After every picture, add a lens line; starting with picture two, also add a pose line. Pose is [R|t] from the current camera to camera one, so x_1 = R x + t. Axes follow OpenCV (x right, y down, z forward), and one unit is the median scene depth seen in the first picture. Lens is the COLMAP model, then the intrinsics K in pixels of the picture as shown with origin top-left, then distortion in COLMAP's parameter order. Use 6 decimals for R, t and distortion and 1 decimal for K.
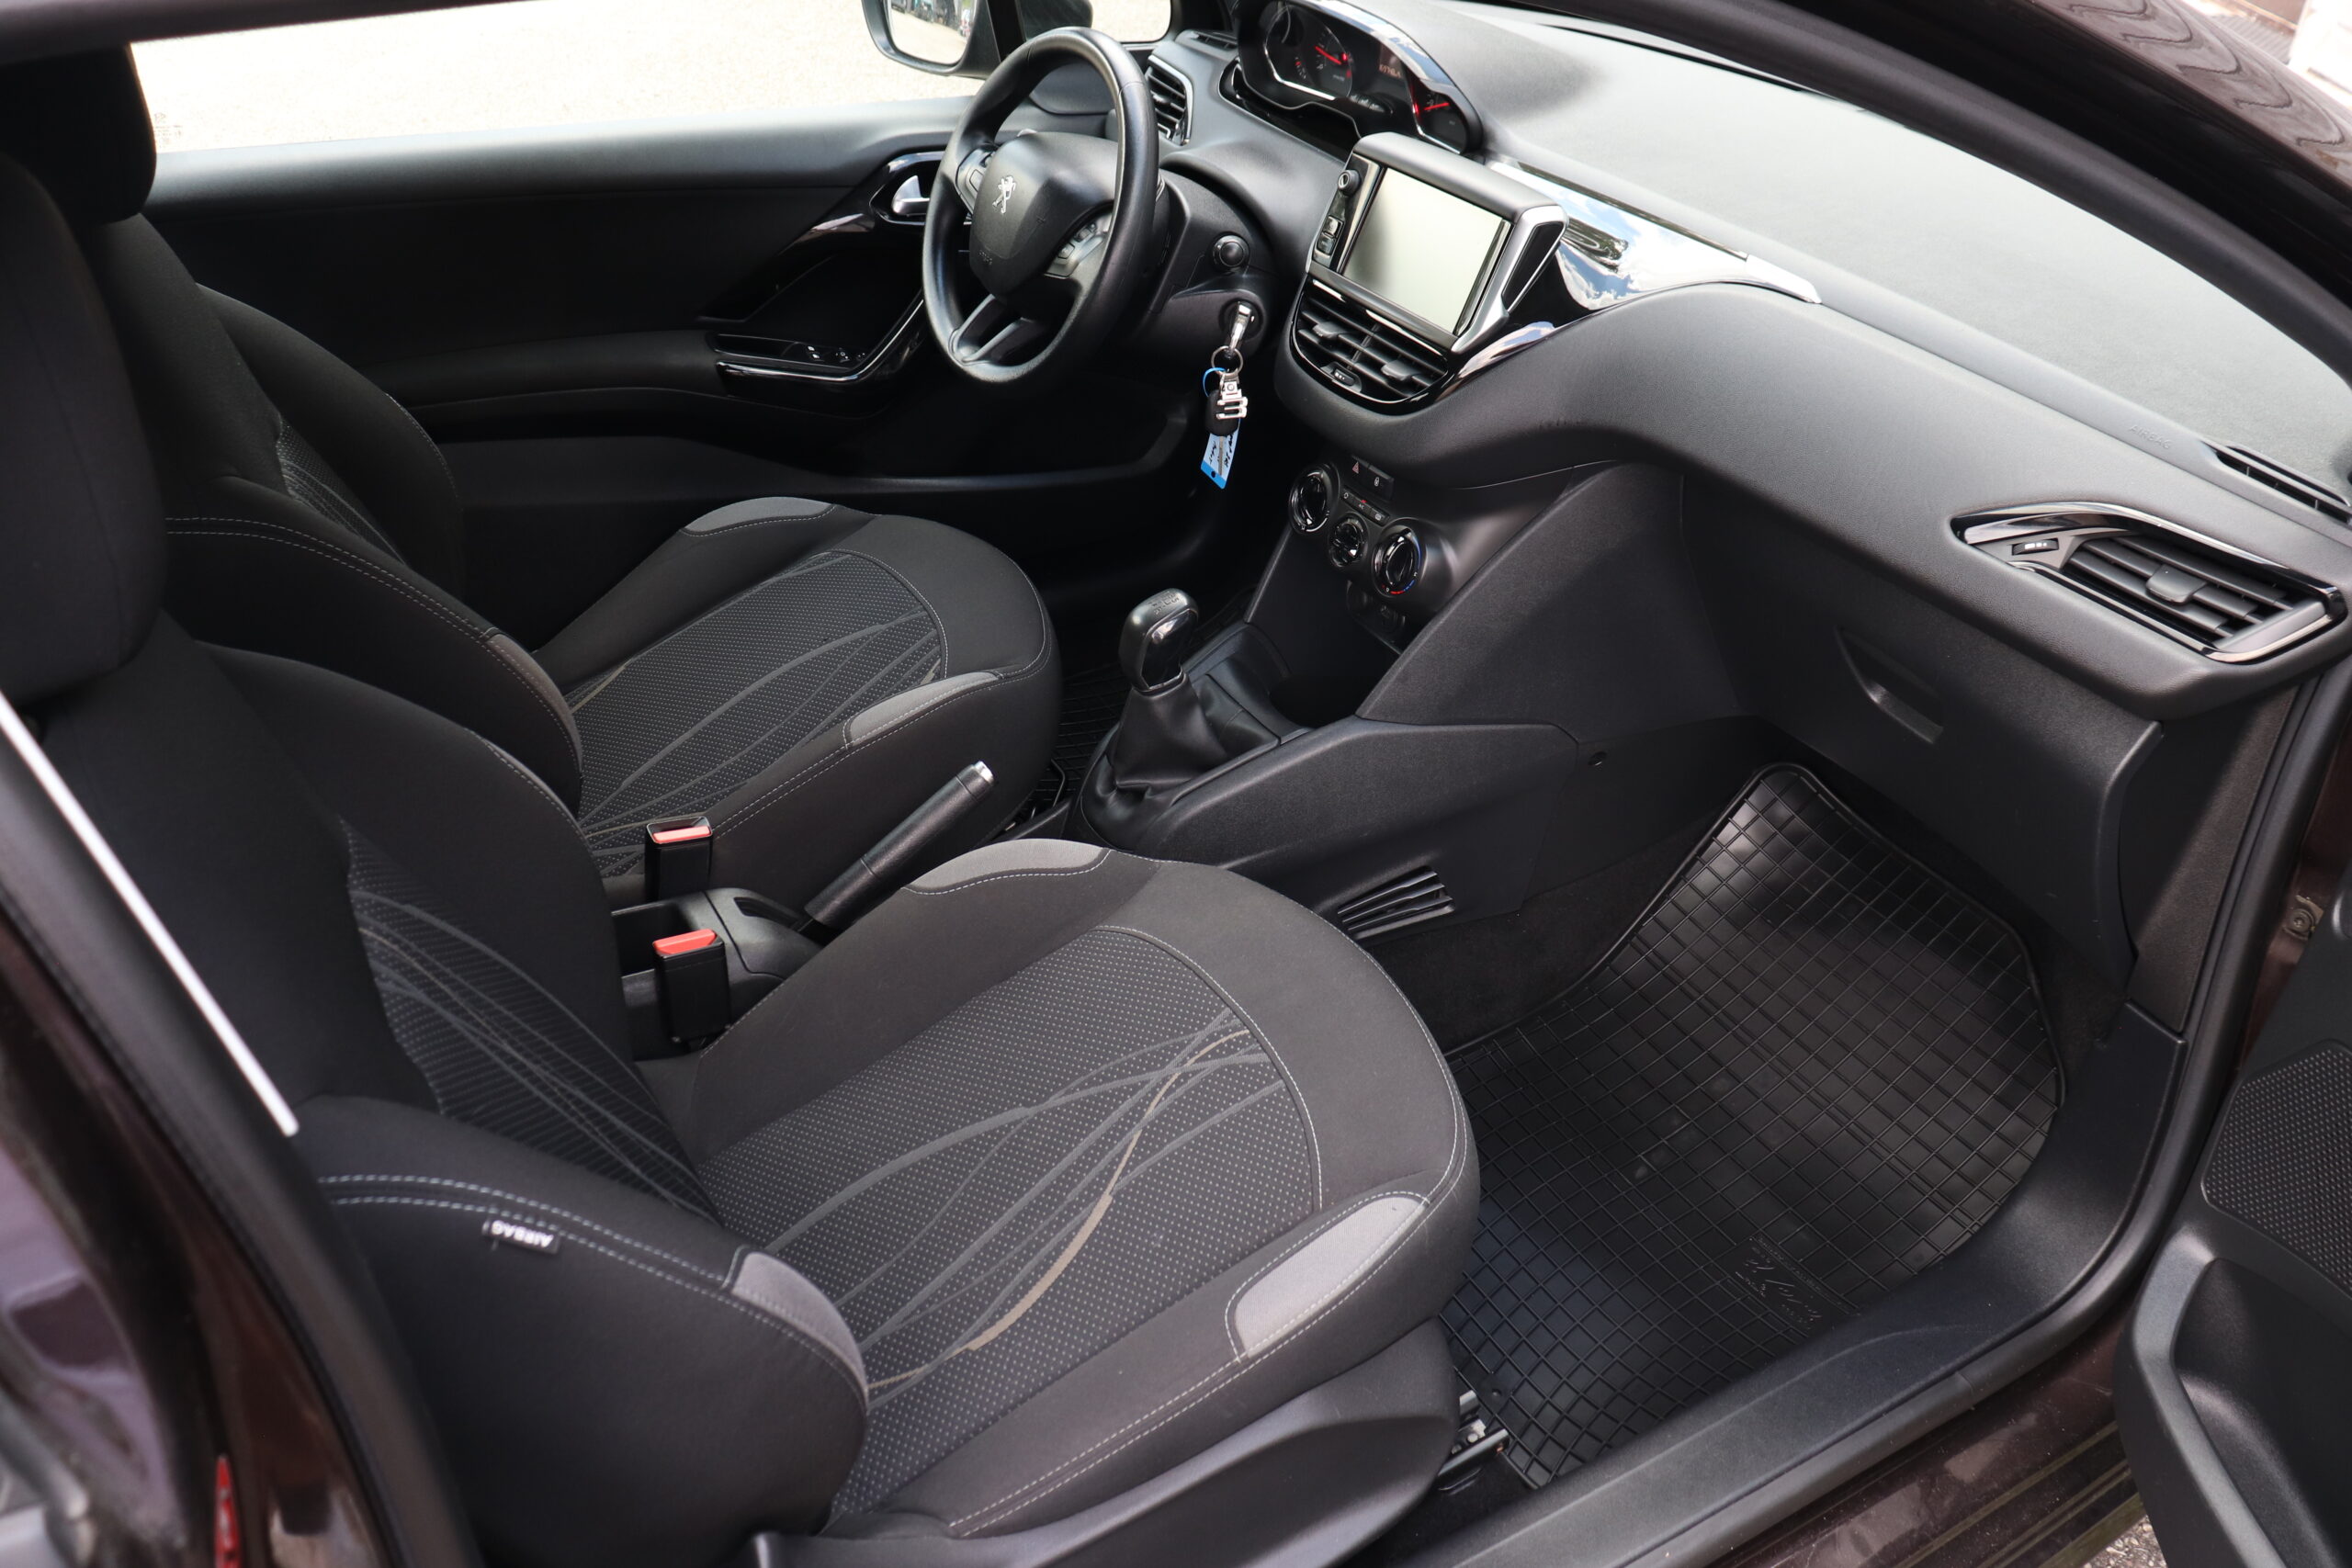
lens RADIAL K [[1934.9, 0, 1180.4], [0, 1934.9, 724.0], [0, 0, 1]] dist [-0.140965, 0.009850]
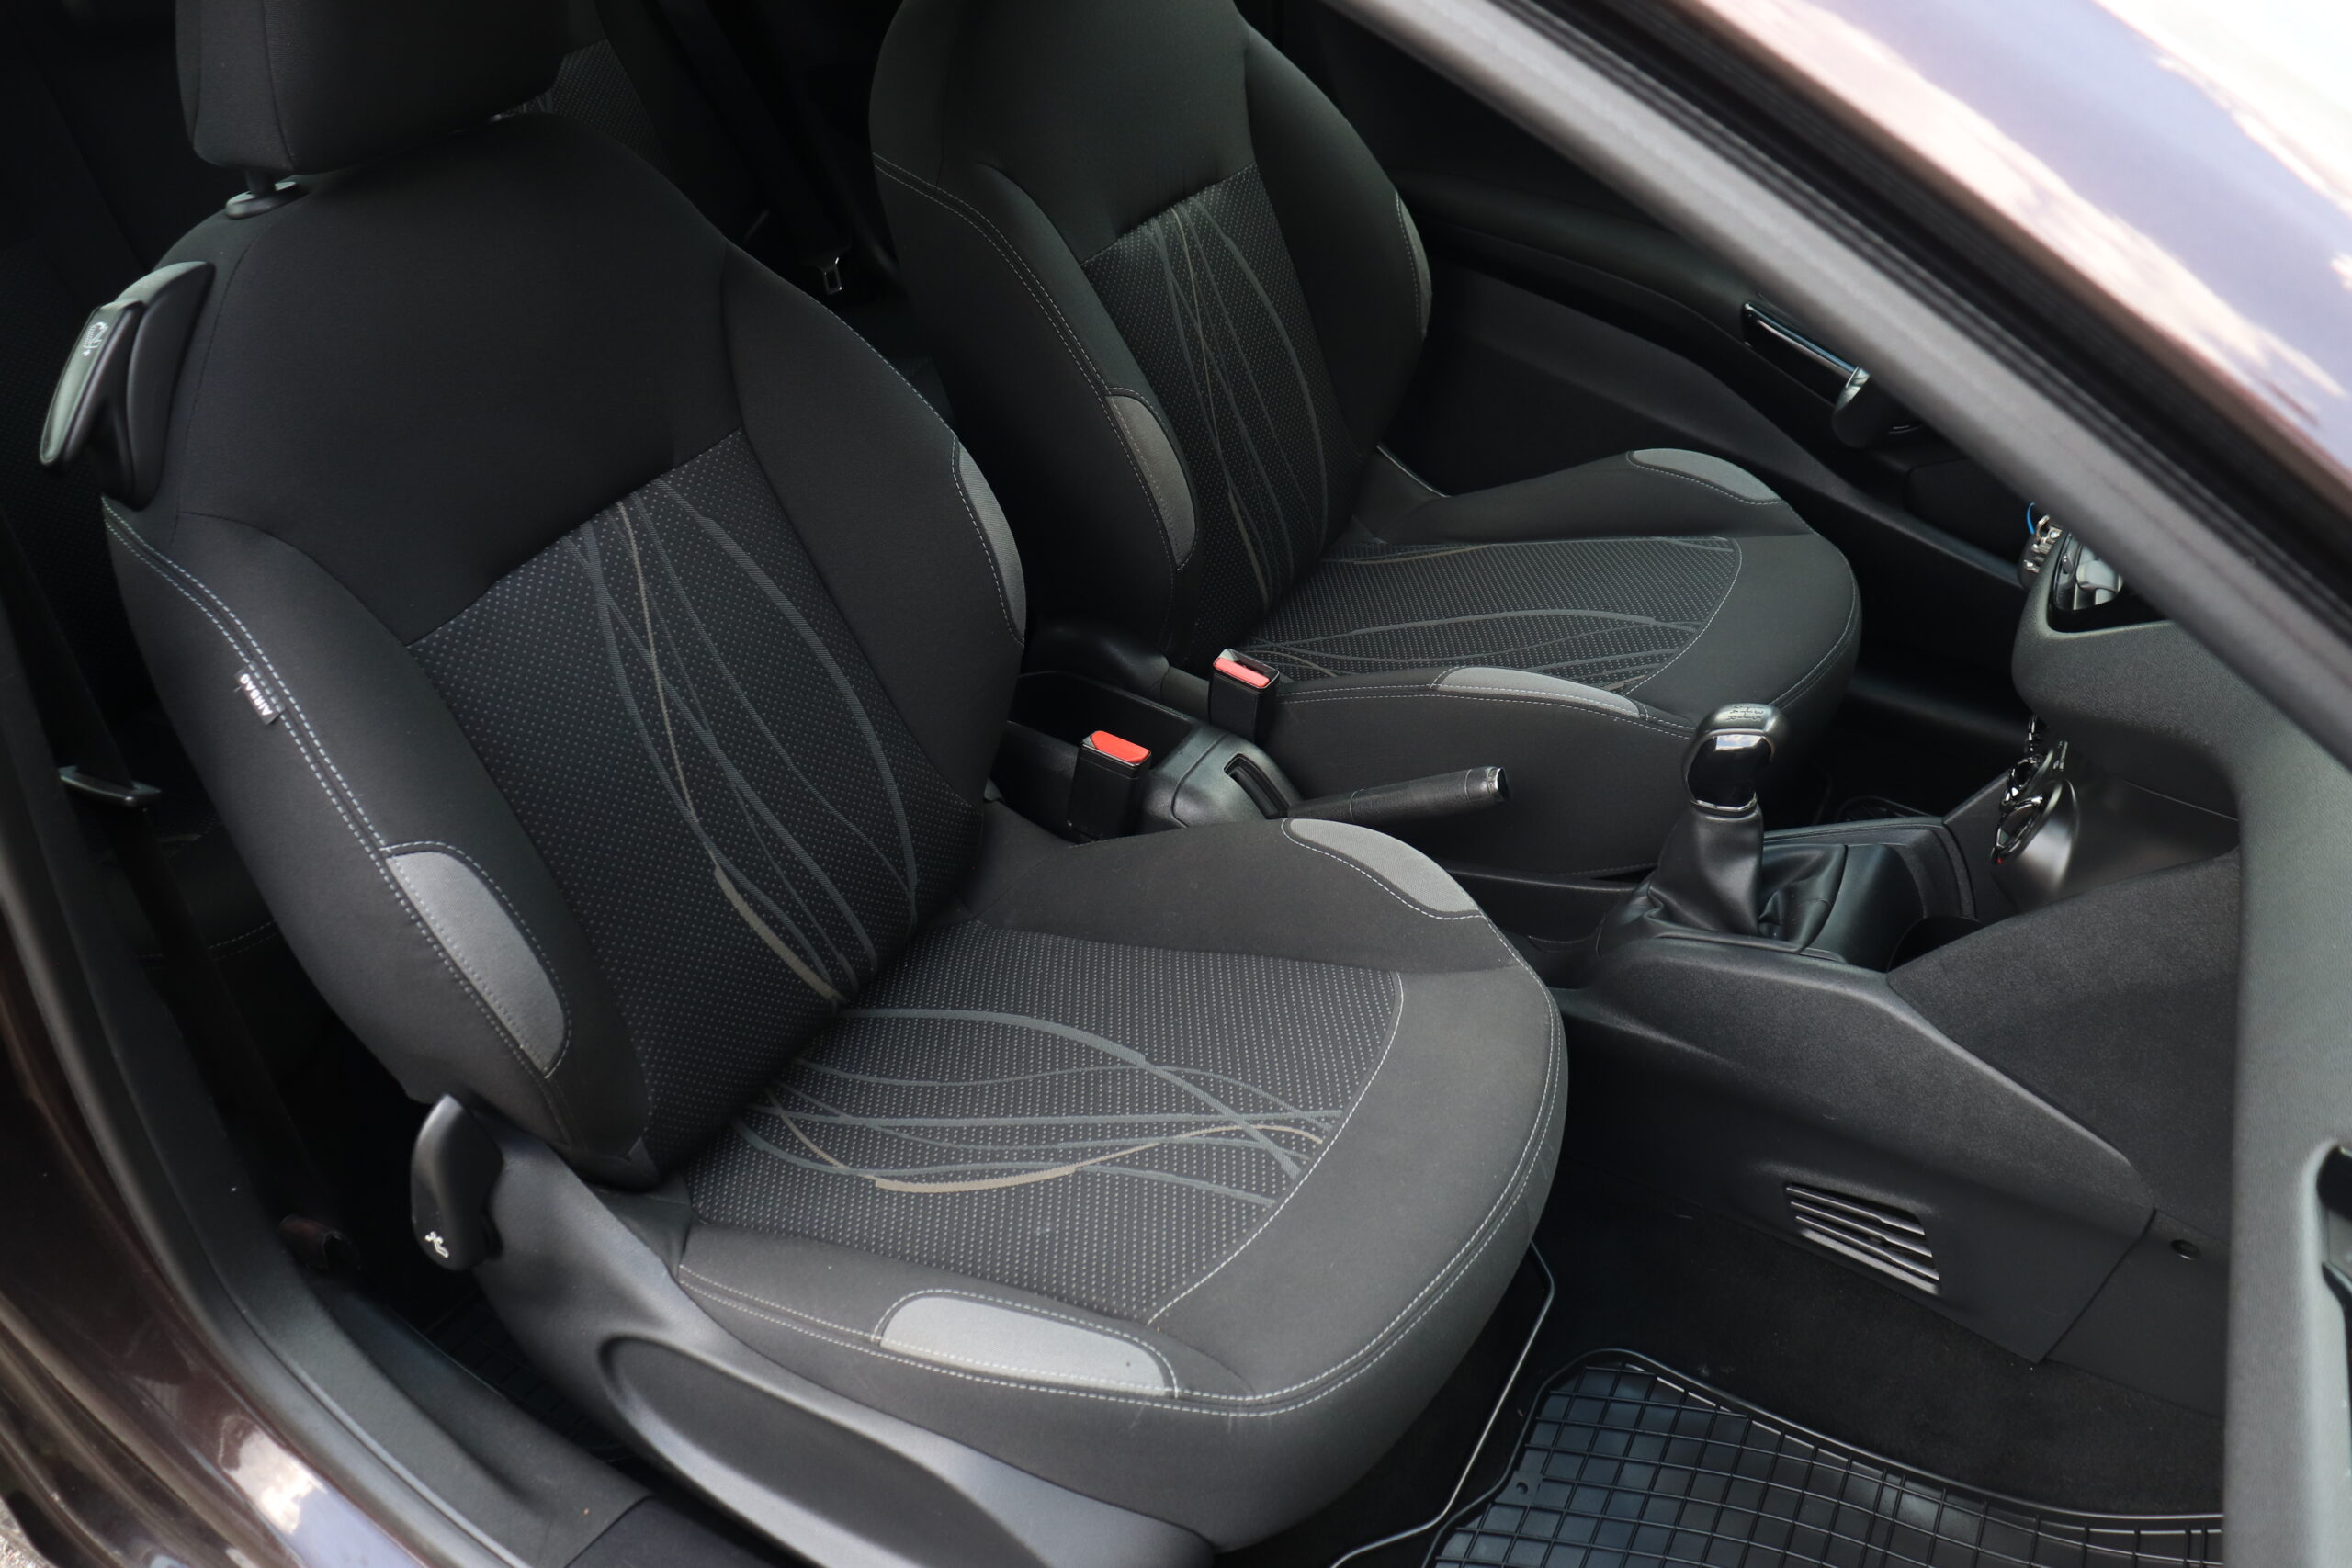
lens RADIAL K [[1934.9, 0, 1180.4], [0, 1934.9, 724.0], [0, 0, 1]] dist [-0.140965, 0.009850]
pose [[0.531176, 0.484071, -0.695361, 0.502165], [-0.456870, 0.854818, 0.246081, -0.176361], [0.713528, 0.186977, 0.675217, 0.361438]]
